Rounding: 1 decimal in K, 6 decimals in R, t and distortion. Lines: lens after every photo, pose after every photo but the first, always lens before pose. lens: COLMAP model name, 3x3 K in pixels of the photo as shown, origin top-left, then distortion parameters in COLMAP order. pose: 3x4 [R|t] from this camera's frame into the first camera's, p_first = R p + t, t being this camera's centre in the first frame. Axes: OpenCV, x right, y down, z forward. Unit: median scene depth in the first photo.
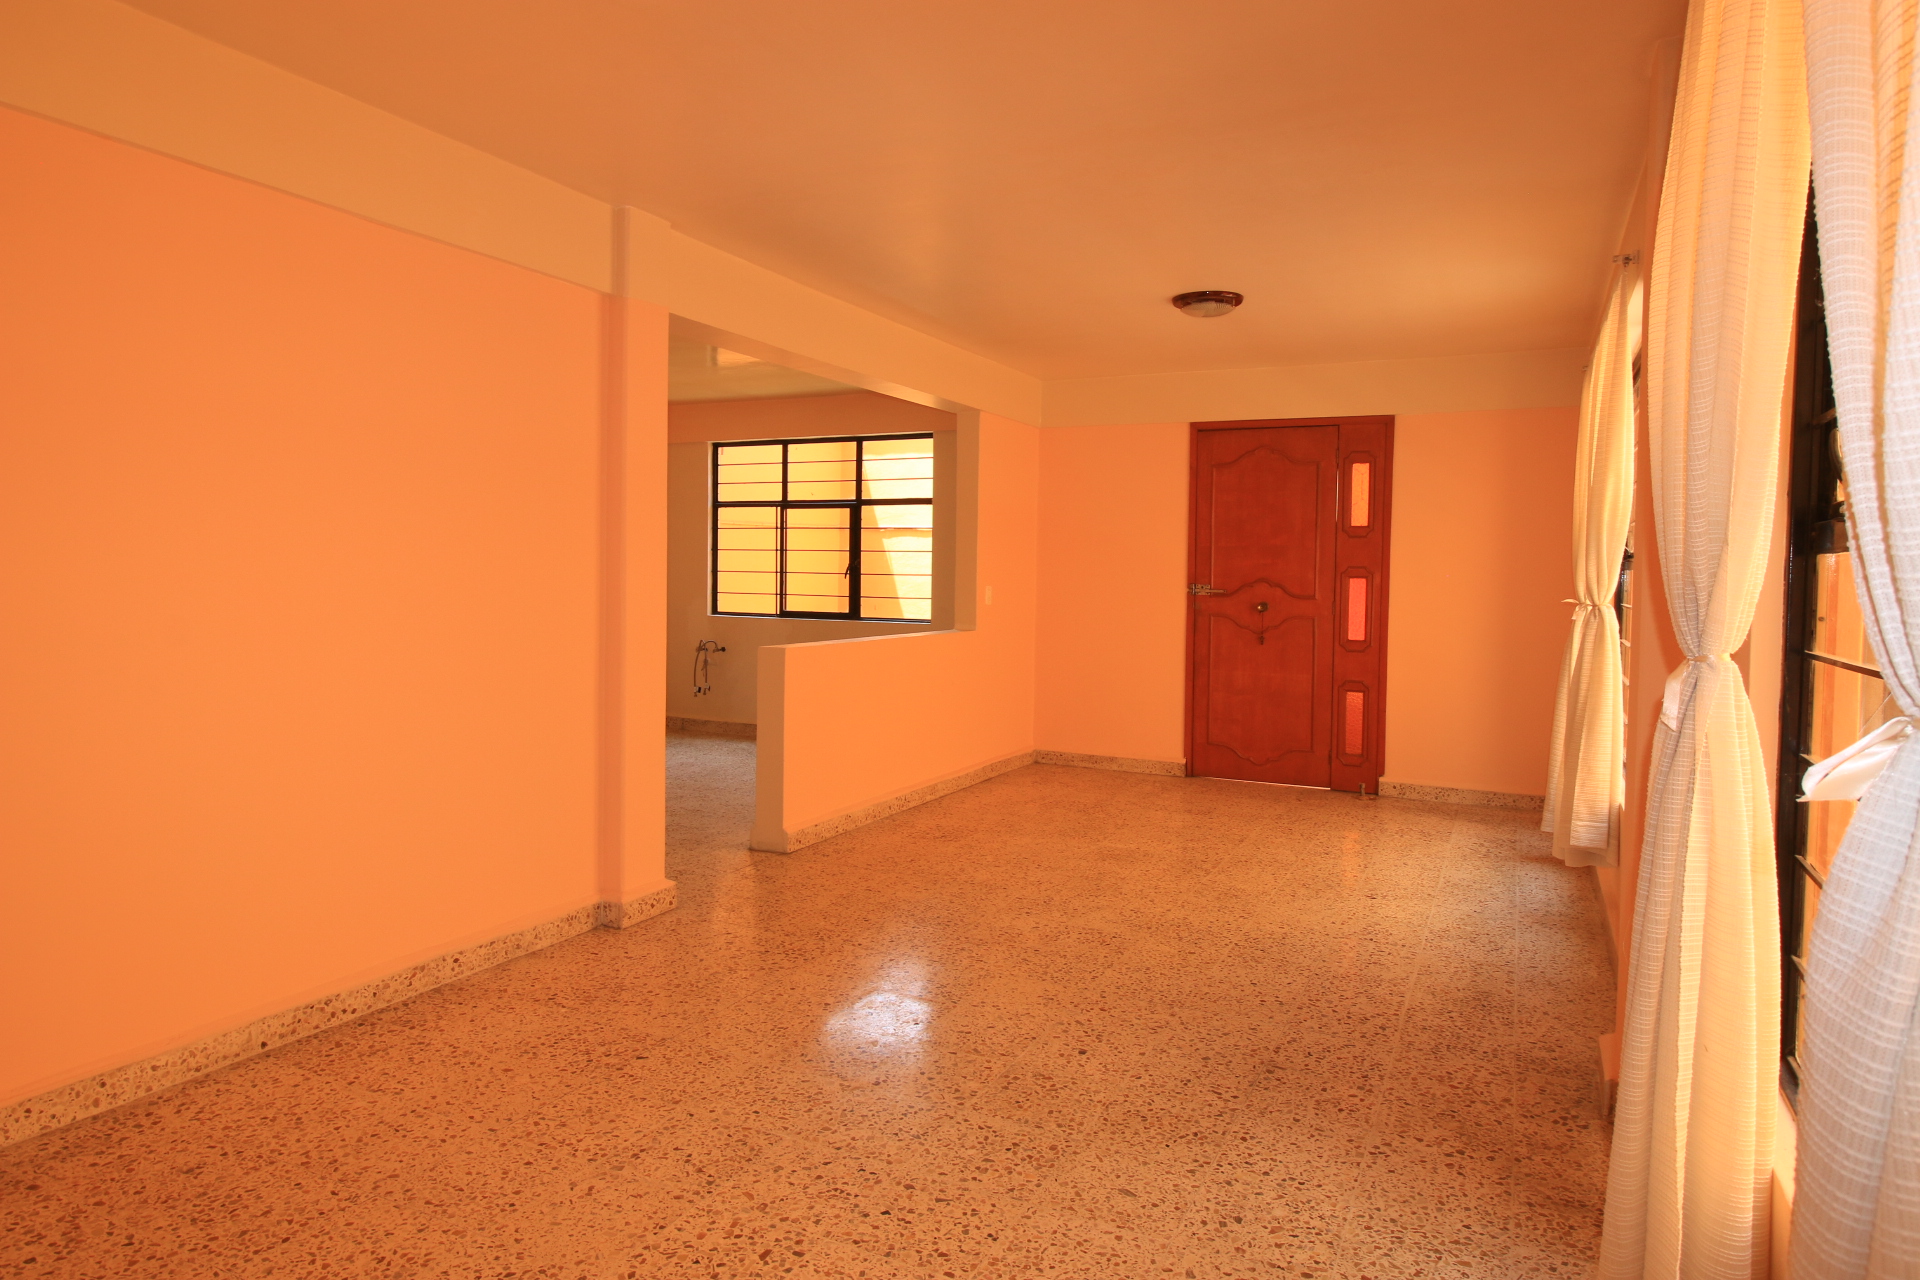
lens RADIAL K [[1135.2, 0, 959.7], [0, 1135.2, 615.8], [0, 0, 1]] dist [0.000182, -0.001811]
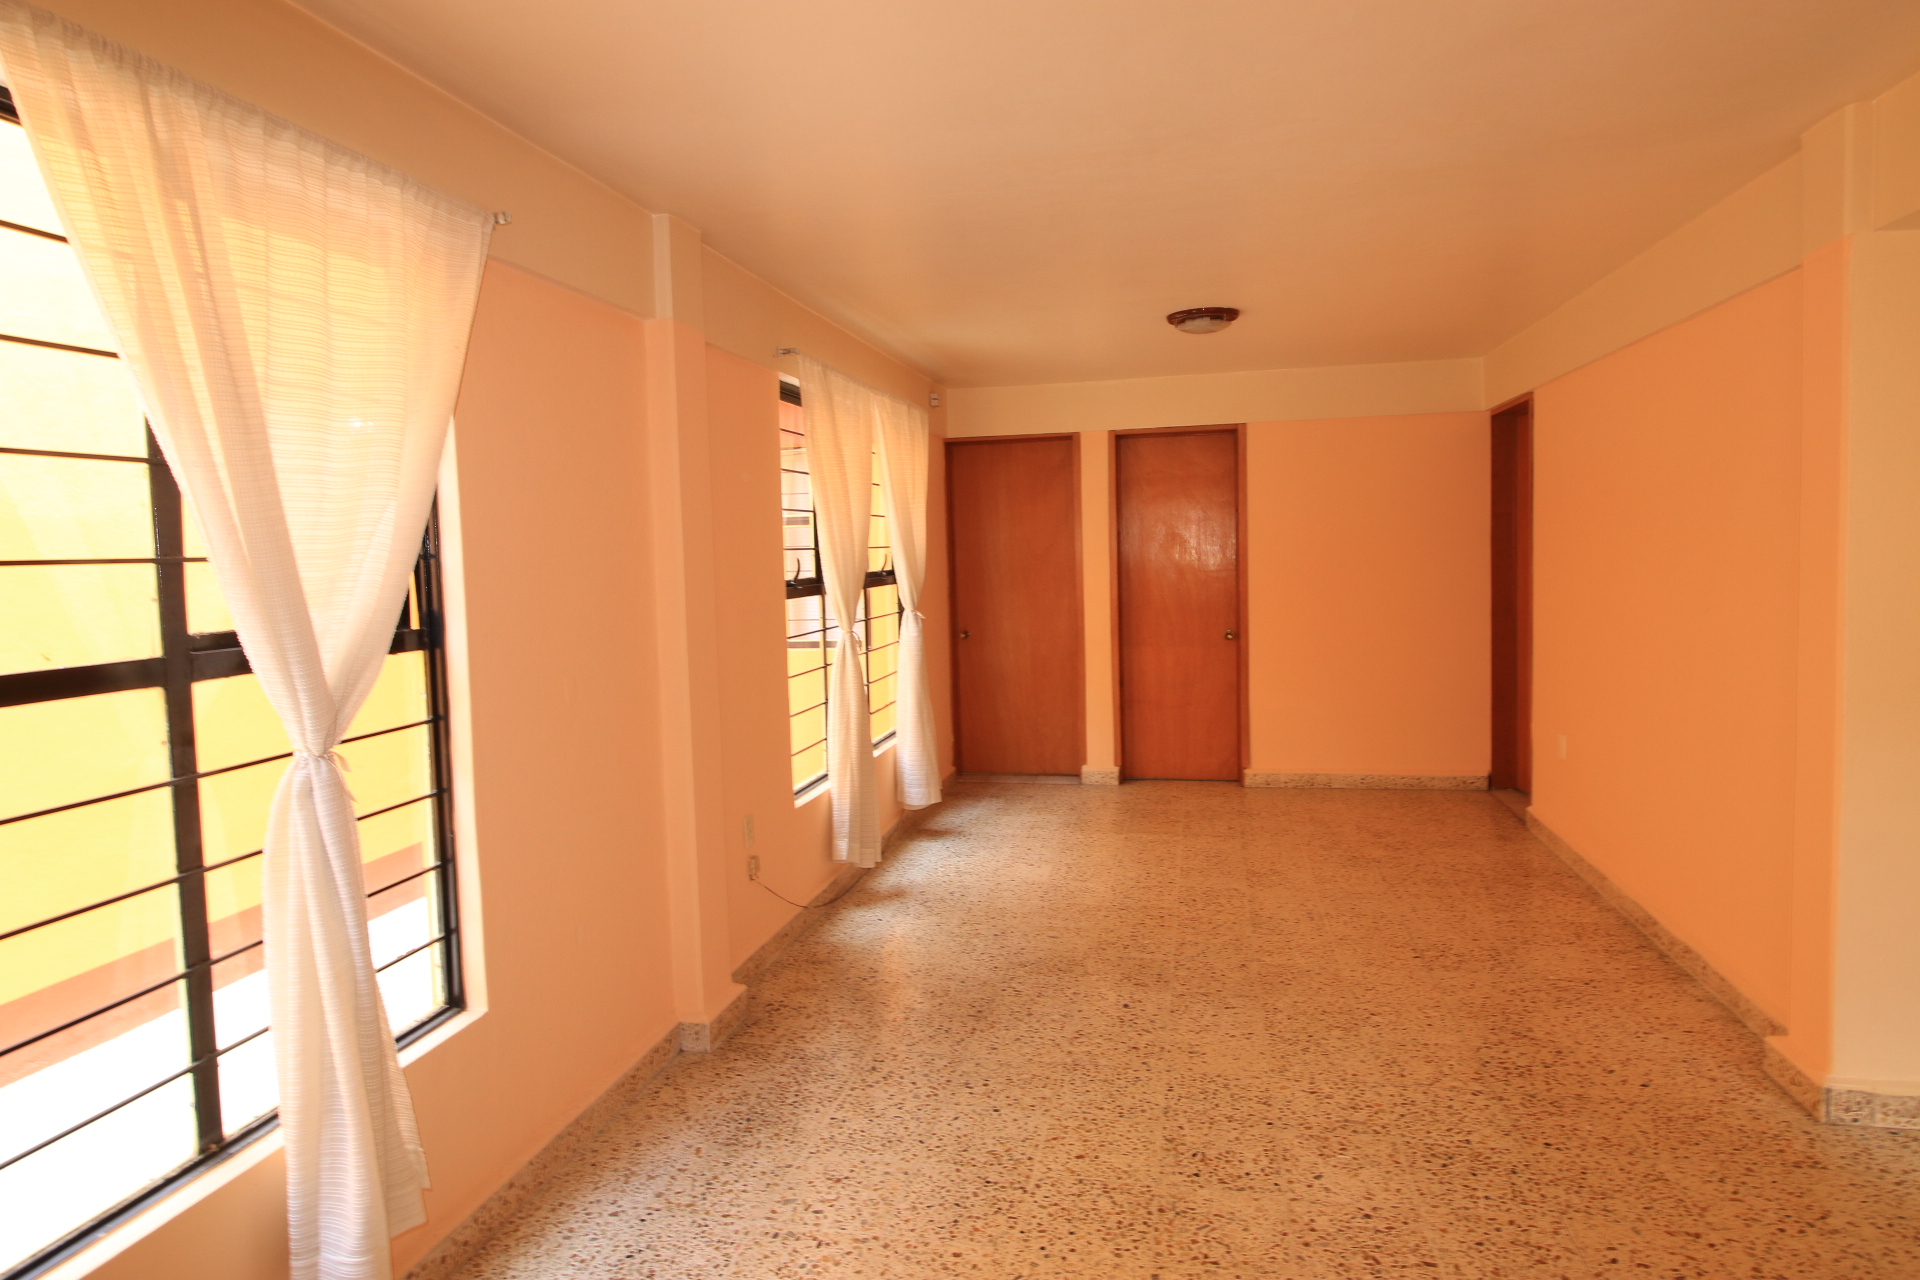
lens RADIAL K [[1120.2, 0, 957.0], [0, 1120.2, 615.4], [0, 0, 1]] dist [0.005628, -0.011951]
pose [[-0.970983, 0.025366, -0.237798, 0.420314], [0.002726, 0.995468, 0.095056, -0.114811], [0.239131, 0.091650, -0.966652, 1.556746]]
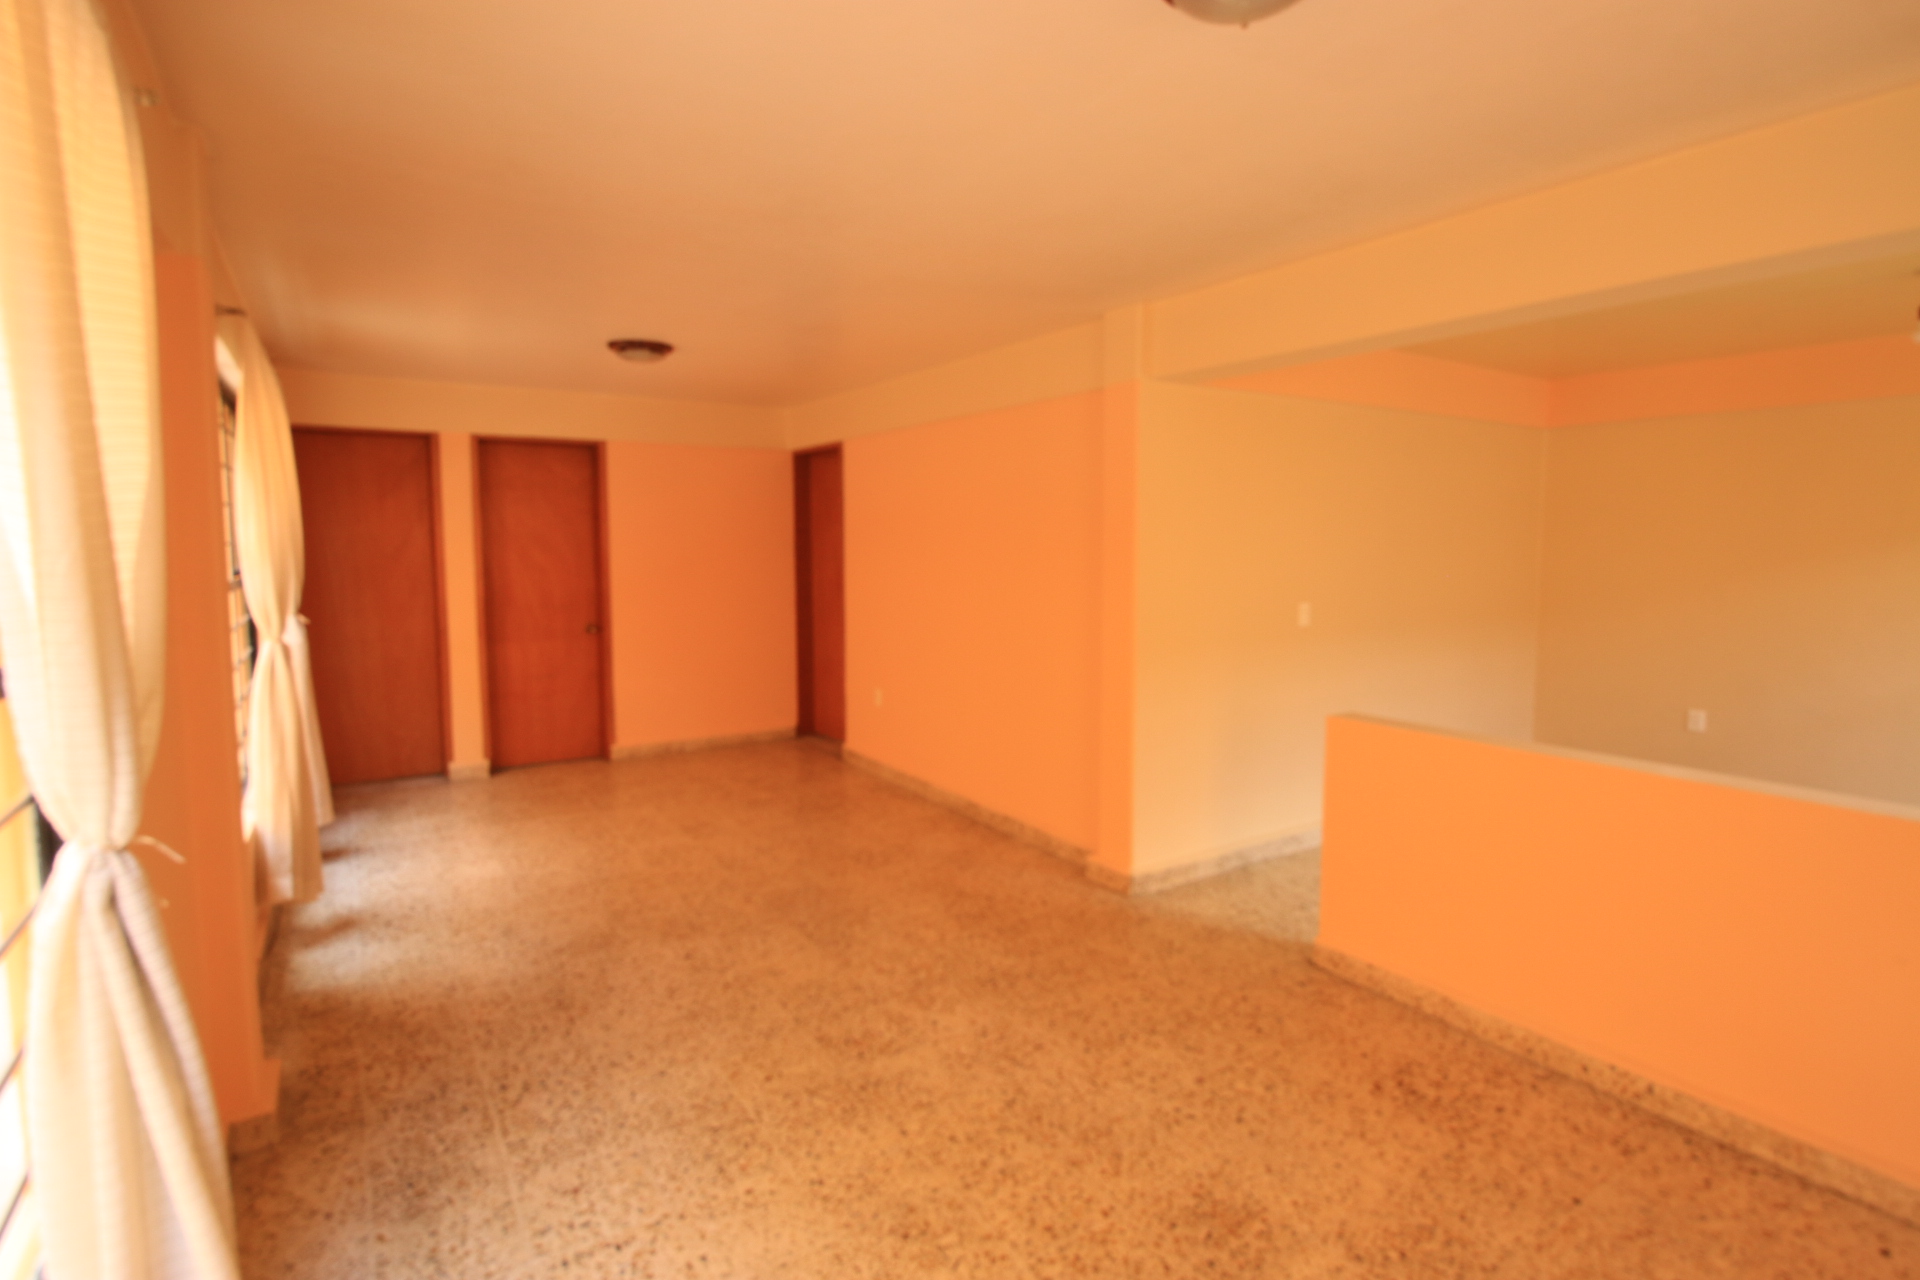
lens RADIAL K [[950.8, 0, 976.0], [0, 950.8, 612.2], [0, 0, 1]] dist [-0.015044, -0.001105]
pose [[-0.500212, 0.050235, -0.864444, 0.683254], [-0.043712, 0.995578, 0.083149, -0.112159], [0.864799, 0.079379, -0.495805, 1.377296]]
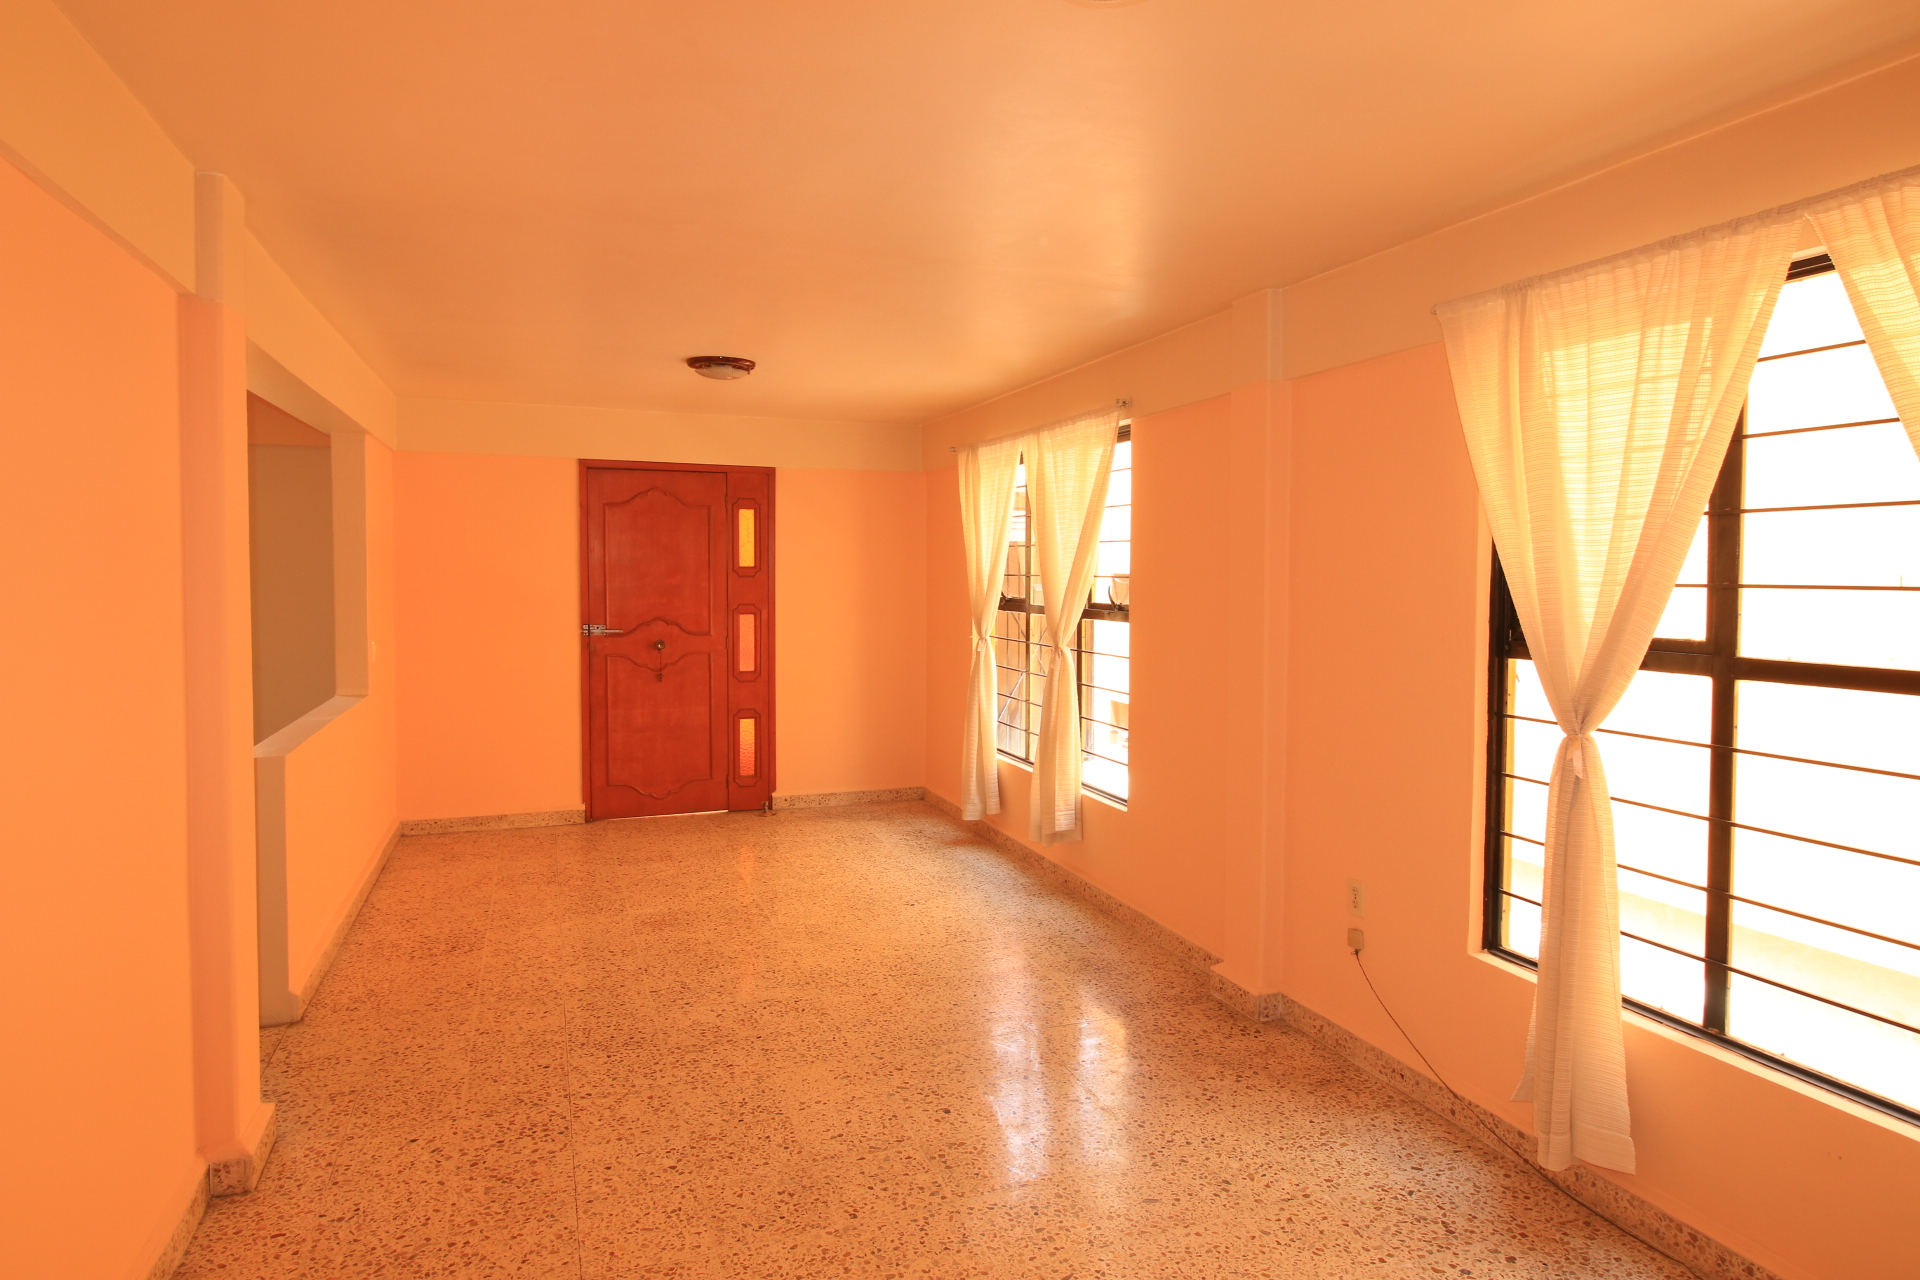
lens RADIAL K [[1120.2, 0, 957.0], [0, 1120.2, 615.4], [0, 0, 1]] dist [0.005628, -0.011951]
pose [[0.689104, -0.043399, 0.723362, -0.474330], [0.036429, 0.999018, 0.025233, -0.085440], [-0.723747, 0.008963, 0.690008, 0.186143]]
